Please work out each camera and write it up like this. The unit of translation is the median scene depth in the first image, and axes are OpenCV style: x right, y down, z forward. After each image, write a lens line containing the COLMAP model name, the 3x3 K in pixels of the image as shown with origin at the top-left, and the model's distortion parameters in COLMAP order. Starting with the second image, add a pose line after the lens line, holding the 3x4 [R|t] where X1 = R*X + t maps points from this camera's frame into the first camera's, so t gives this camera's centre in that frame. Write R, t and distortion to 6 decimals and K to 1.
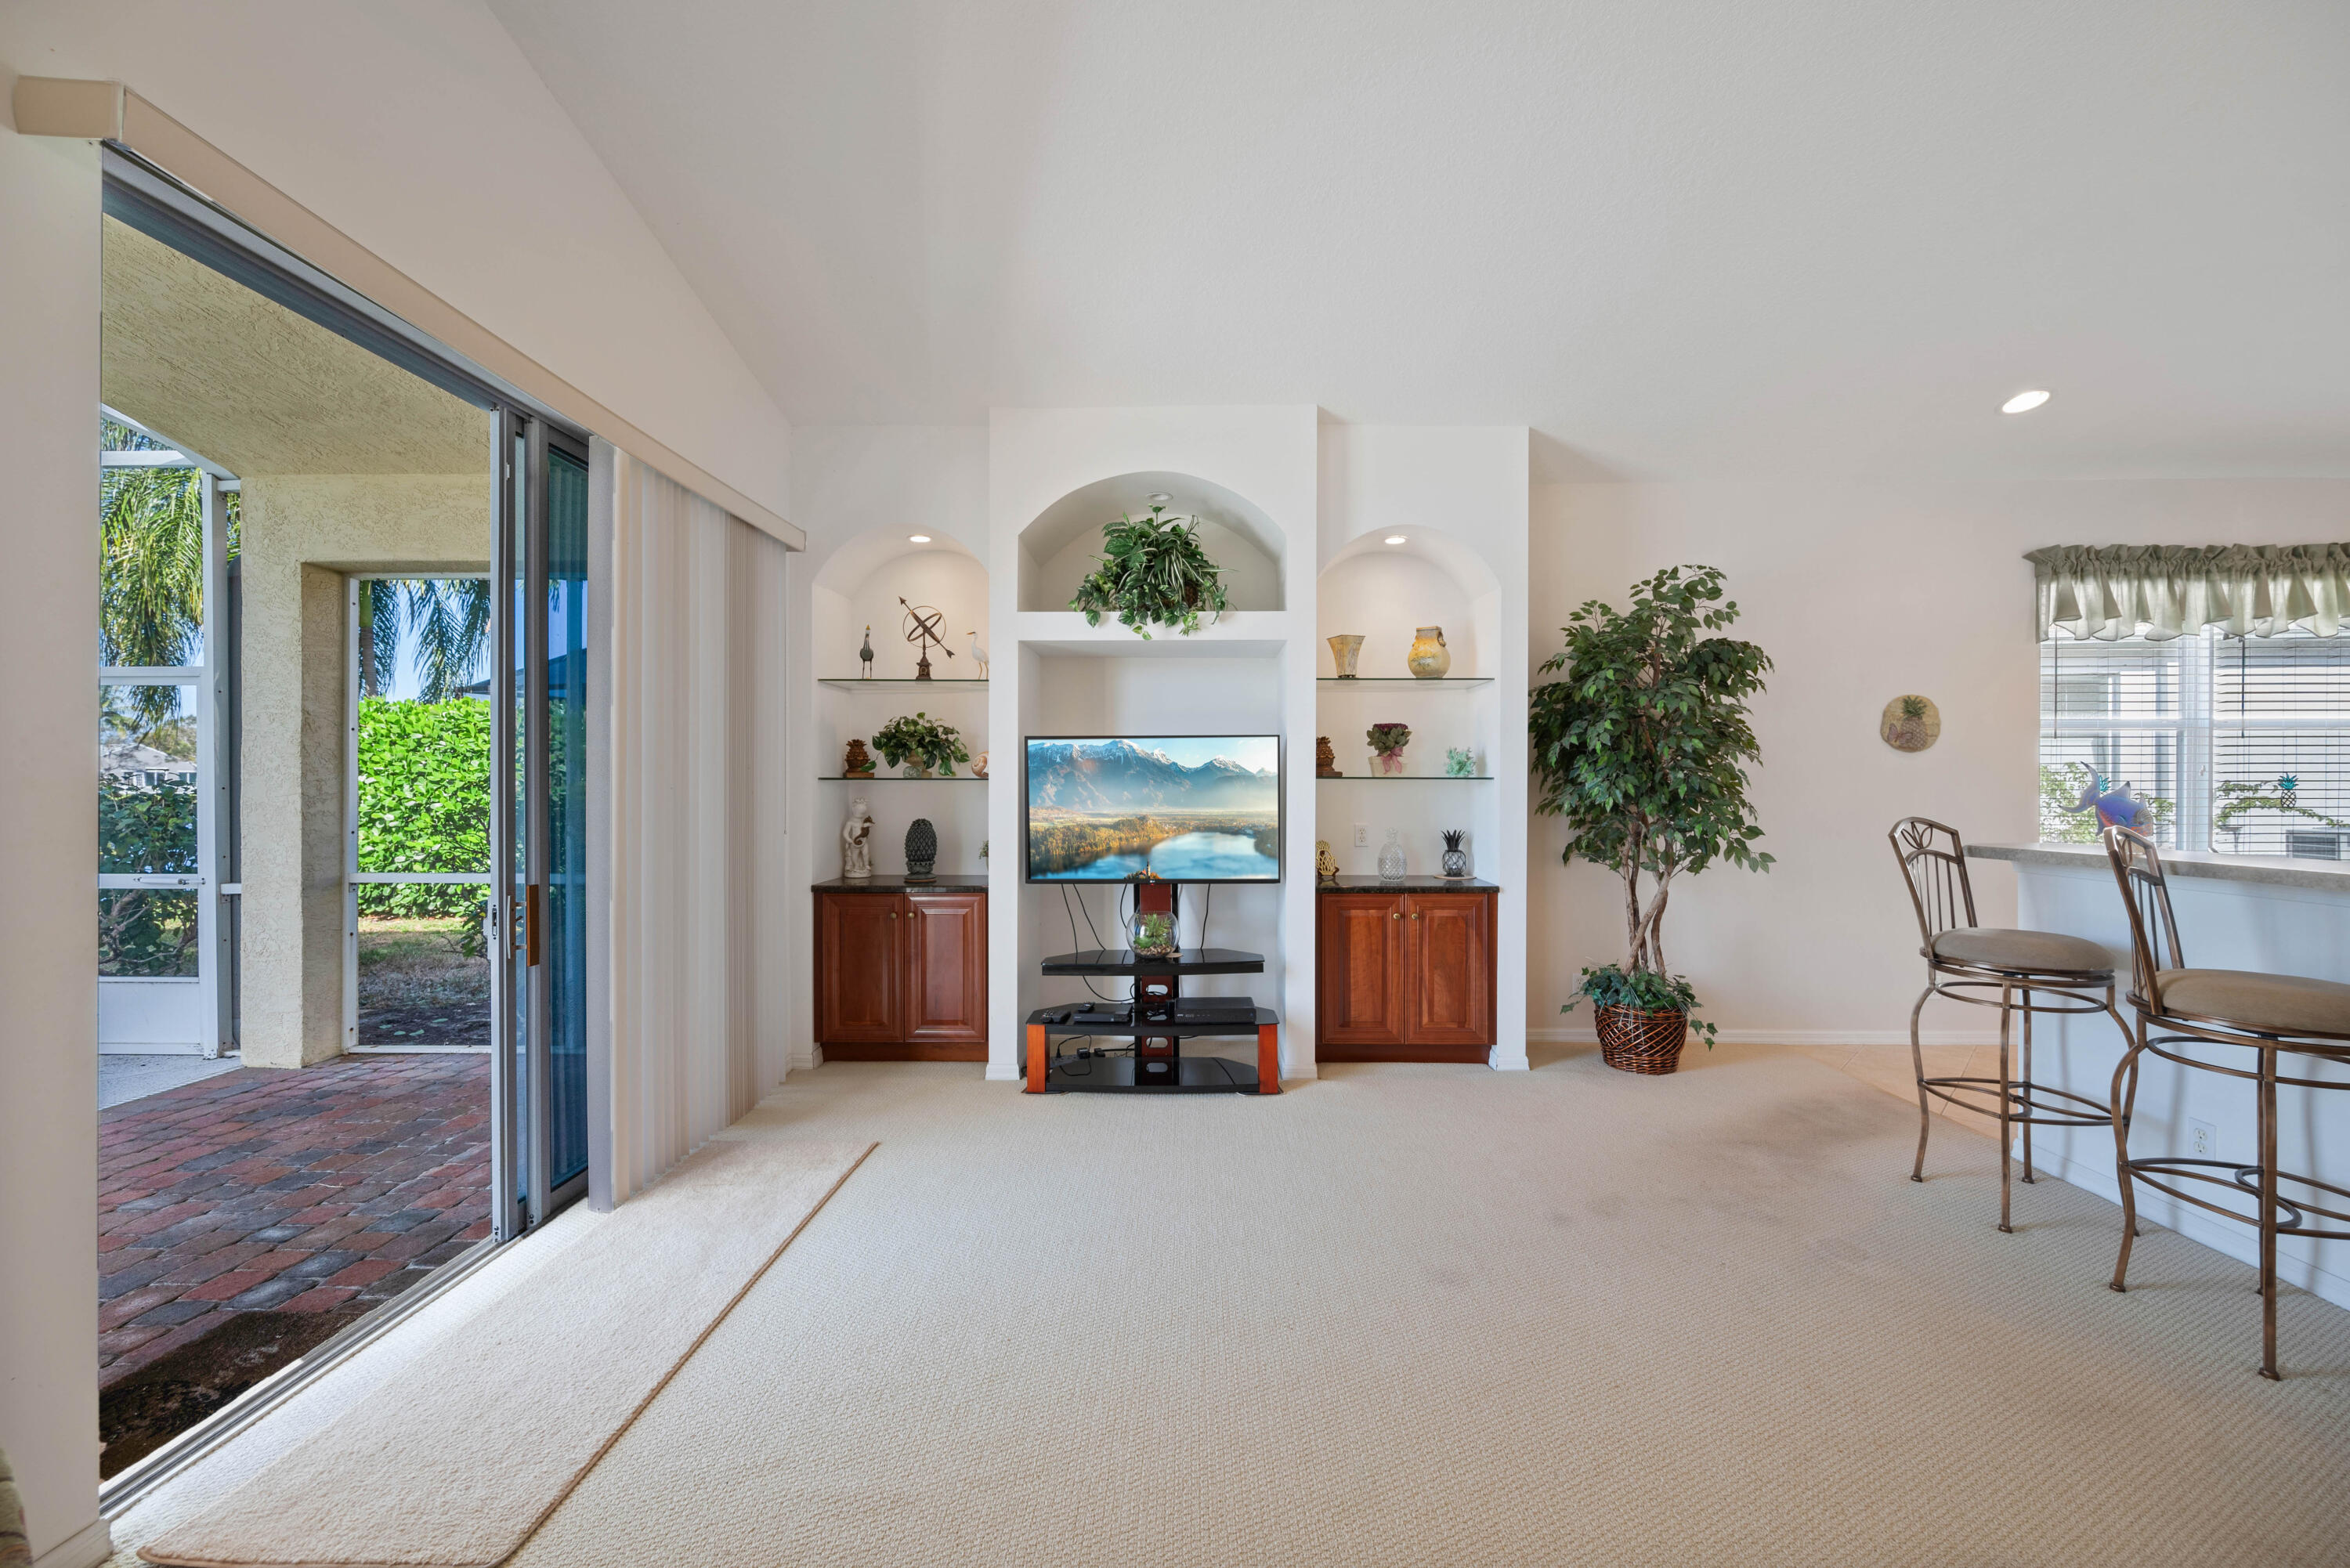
lens RADIAL K [[920.7, 0, 1182.0], [0, 920.7, 785.4], [0, 0, 1]] dist [-0.001786, 0.000159]
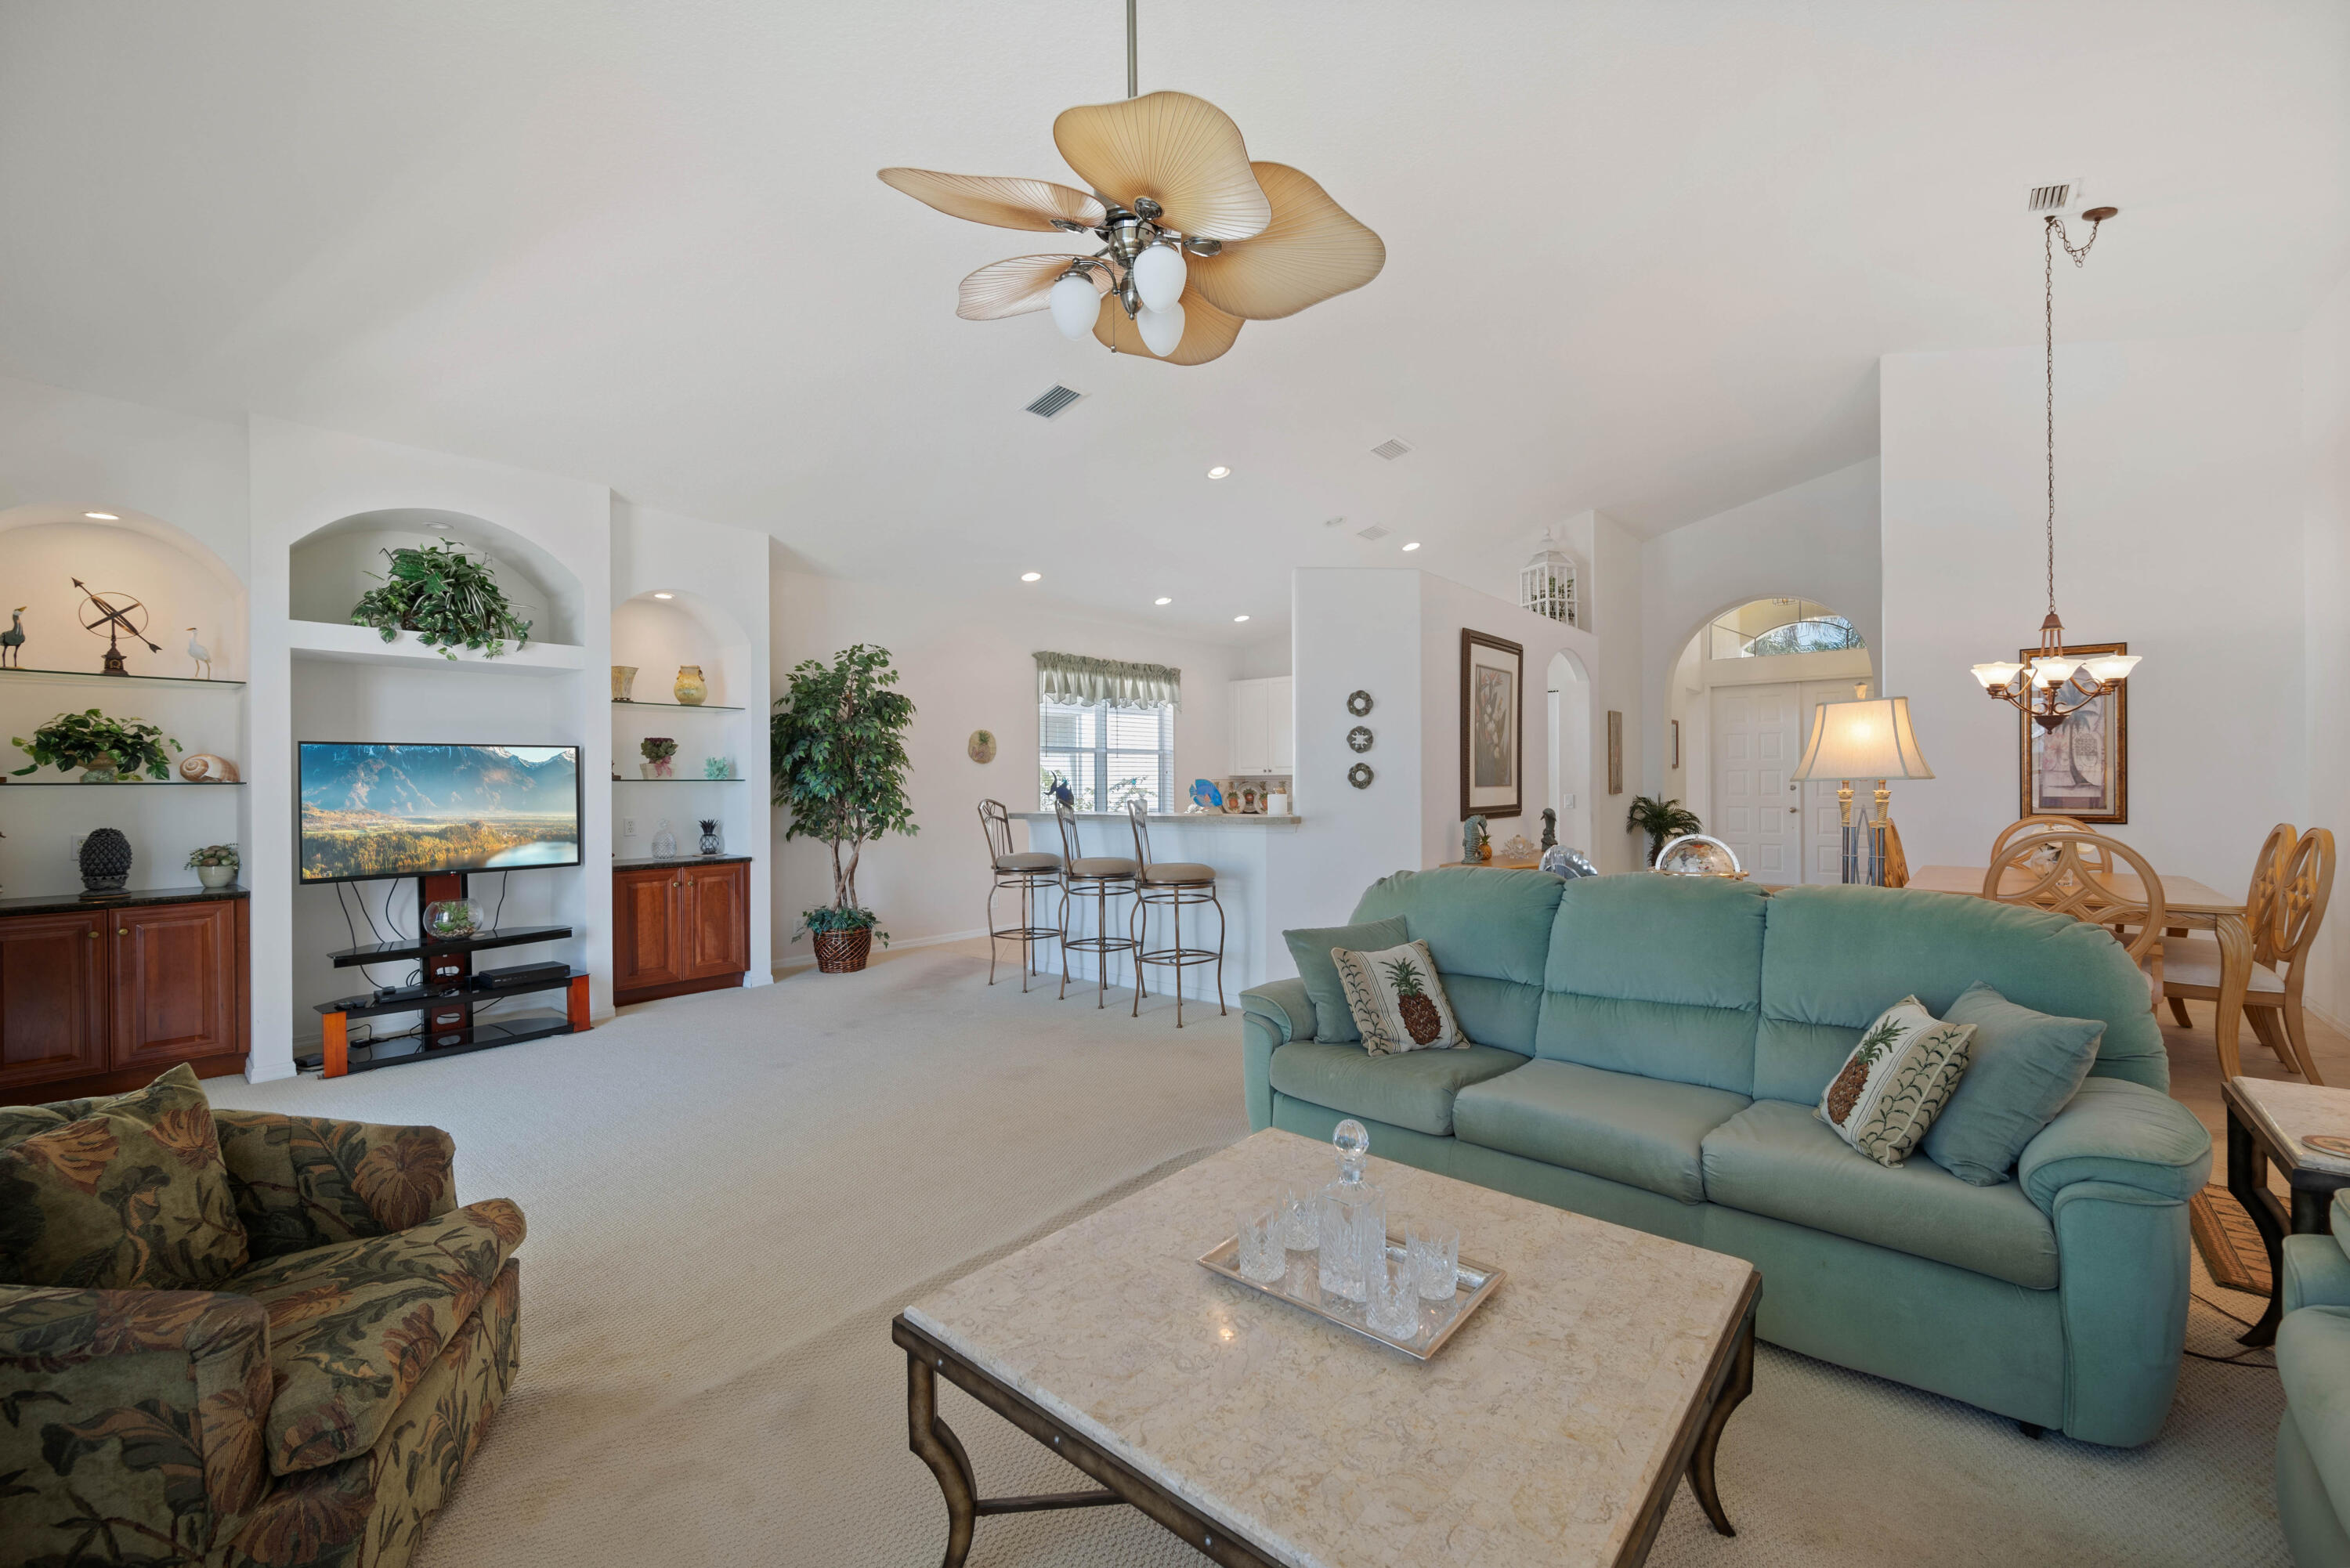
lens RADIAL K [[938.4, 0, 1184.2], [0, 938.4, 781.8], [0, 0, 1]] dist [-0.001624, -0.000451]
pose [[0.628832, -0.005720, 0.777520, -0.350389], [0.011079, 0.999937, -0.001604, 0.004303], [-0.777462, 0.009623, 0.628856, -0.412438]]
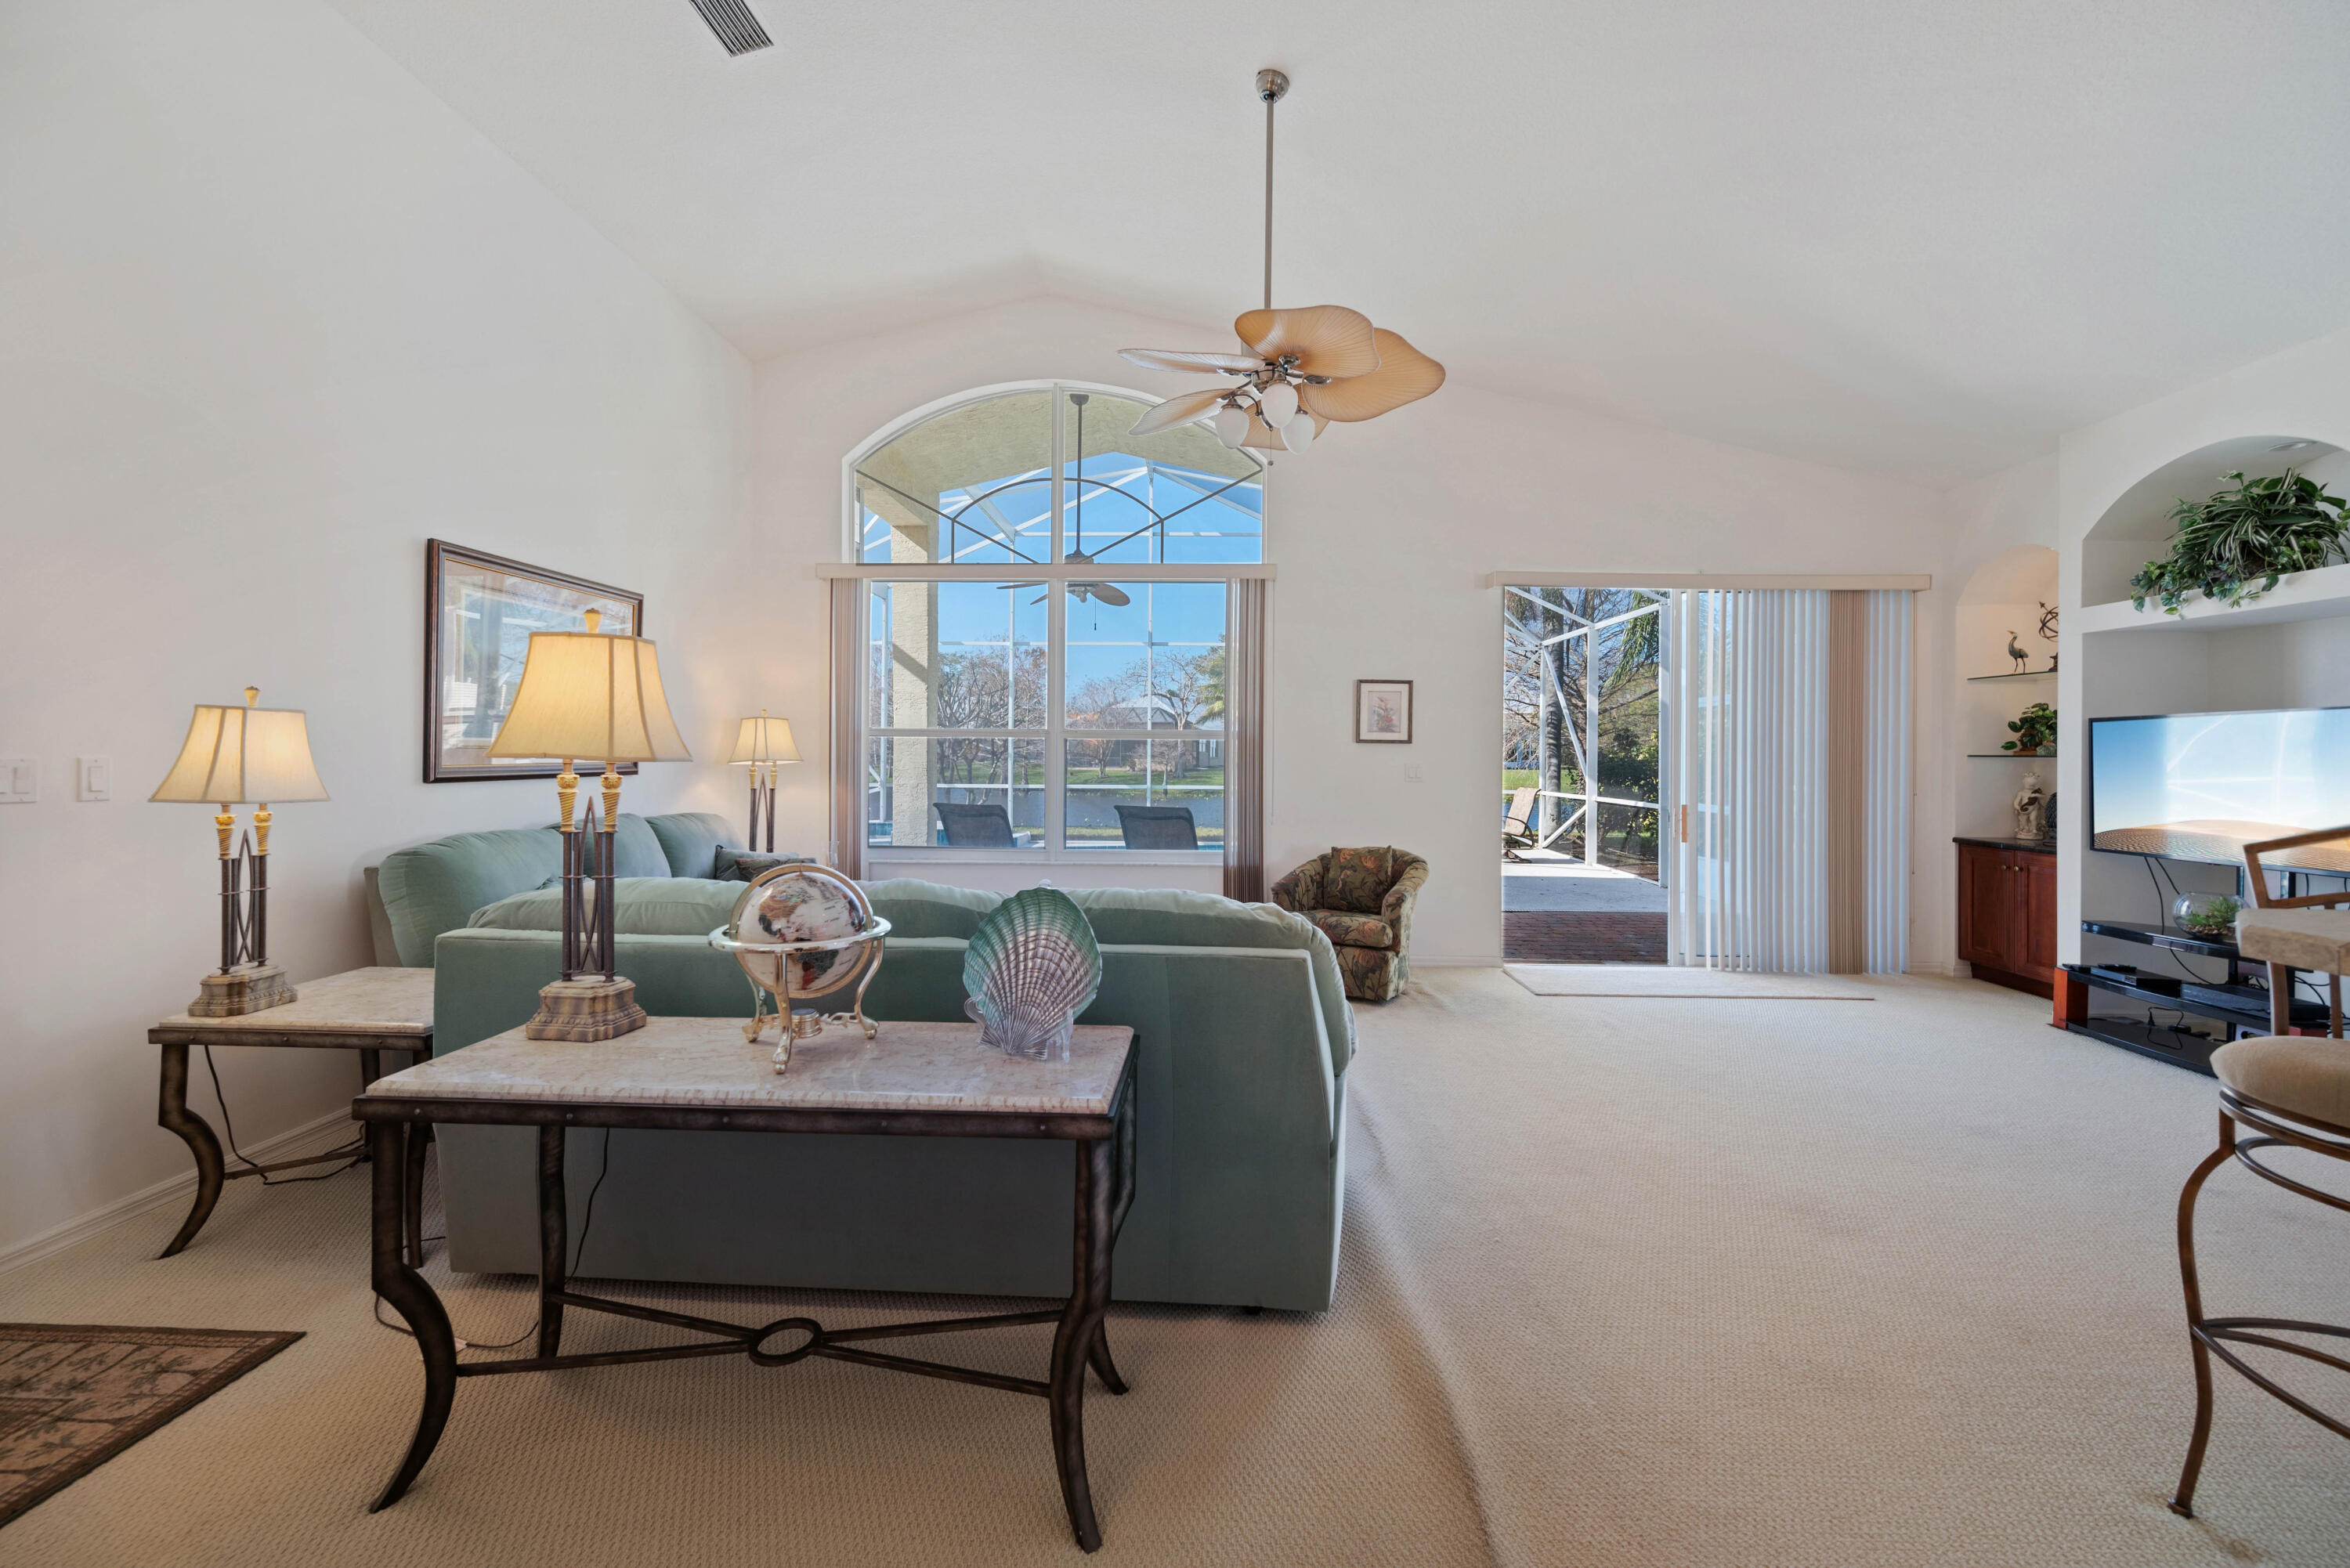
lens RADIAL K [[938.5, 0, 1186.9], [0, 938.5, 752.6], [0, 0, 1]] dist [-0.000985, -0.000200]
pose [[-0.014255, -0.001089, -0.999898, 0.952067], [-0.010786, 0.999941, -0.000936, 0.001110], [0.999840, 0.010772, -0.014266, -0.076278]]
